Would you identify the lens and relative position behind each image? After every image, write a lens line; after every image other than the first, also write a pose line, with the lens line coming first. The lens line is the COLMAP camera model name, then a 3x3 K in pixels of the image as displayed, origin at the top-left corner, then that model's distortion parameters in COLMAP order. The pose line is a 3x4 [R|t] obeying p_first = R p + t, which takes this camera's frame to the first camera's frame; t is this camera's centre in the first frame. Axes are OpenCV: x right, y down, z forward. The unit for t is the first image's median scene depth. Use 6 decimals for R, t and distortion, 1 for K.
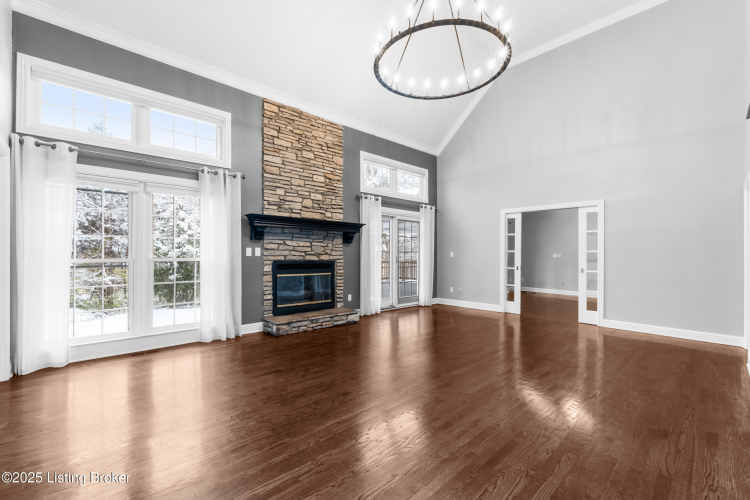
lens RADIAL K [[319.7, 0, 368.9], [0, 319.7, 255.4], [0, 0, 1]] dist [-0.022800, -0.000261]
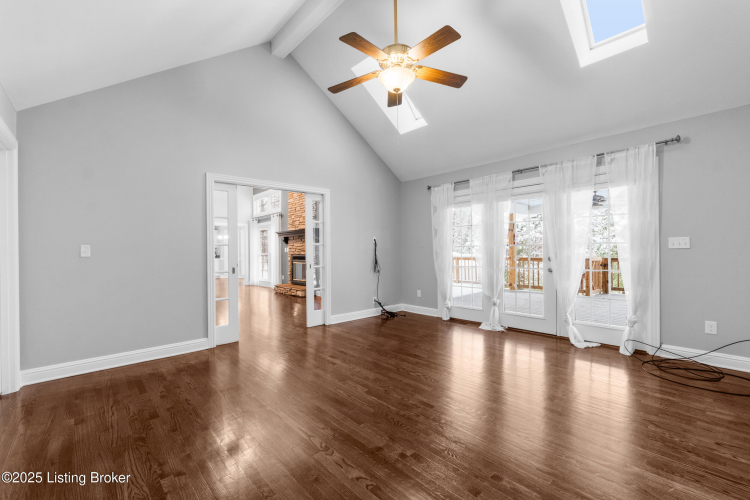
lens RADIAL K [[319.7, 0, 373.0], [0, 319.7, 247.7], [0, 0, 1]] dist [-0.022800, -0.000261]
pose [[-0.009760, -0.000450, -0.999952, 0.881105], [0.008932, 0.999960, -0.000537, -0.010099], [0.999912, -0.008936, -0.009756, 0.843772]]
